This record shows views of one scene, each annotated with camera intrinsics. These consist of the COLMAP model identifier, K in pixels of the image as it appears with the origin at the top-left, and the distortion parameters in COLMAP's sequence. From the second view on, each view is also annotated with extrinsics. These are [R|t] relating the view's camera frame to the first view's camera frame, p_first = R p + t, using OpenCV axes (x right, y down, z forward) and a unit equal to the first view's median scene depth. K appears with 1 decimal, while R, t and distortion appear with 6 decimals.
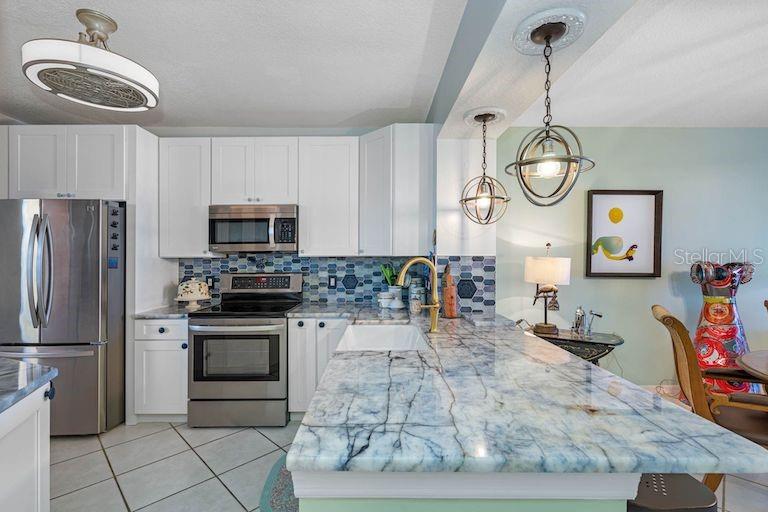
lens RADIAL K [[354.8, 0, 381.4], [0, 354.8, 256.1], [0, 0, 1]] dist [-0.001067, -0.000023]
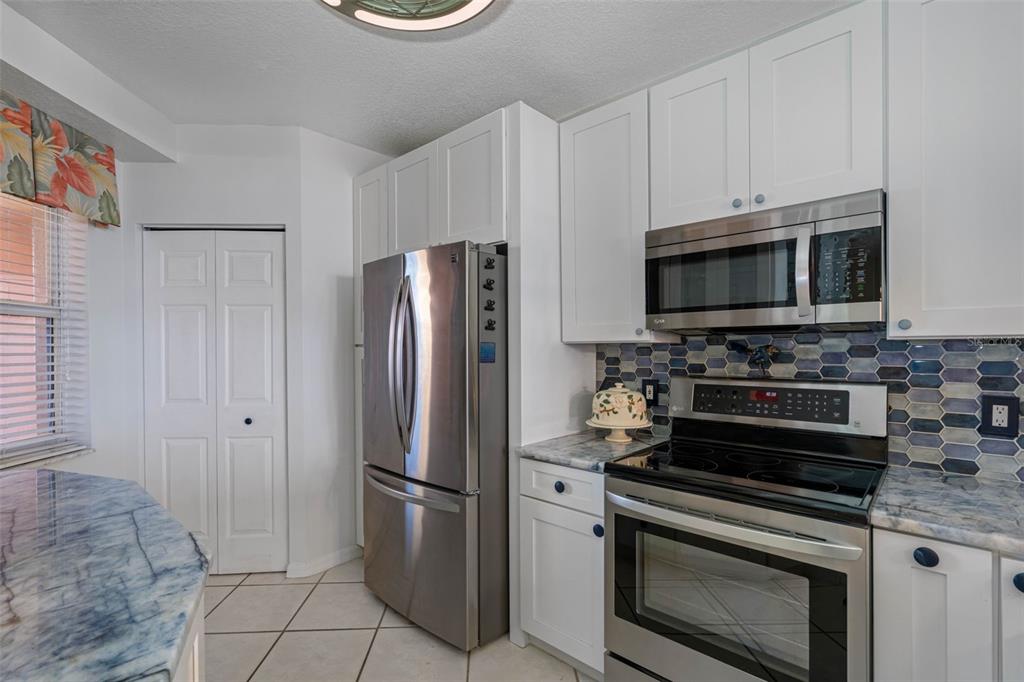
lens RADIAL K [[473.0, 0, 508.6], [0, 473.0, 341.1], [0, 0, 1]] dist [-0.001067, -0.000023]
pose [[0.732819, -0.006882, -0.680389, -0.191720], [0.006064, 0.999975, -0.003584, 0.002983], [0.680396, -0.001500, 0.732843, 0.411376]]
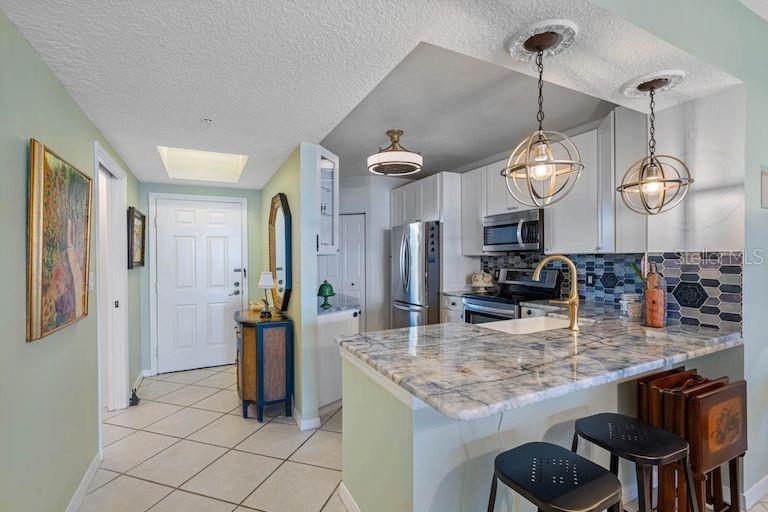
lens RADIAL K [[354.8, 0, 381.4], [0, 354.8, 256.1], [0, 0, 1]] dist [-0.001067, -0.000023]
pose [[0.447130, -0.003145, -0.894463, 0.536556], [0.010346, 0.999945, 0.001657, -0.000082], [0.894409, -0.009995, 0.447138, 0.045738]]
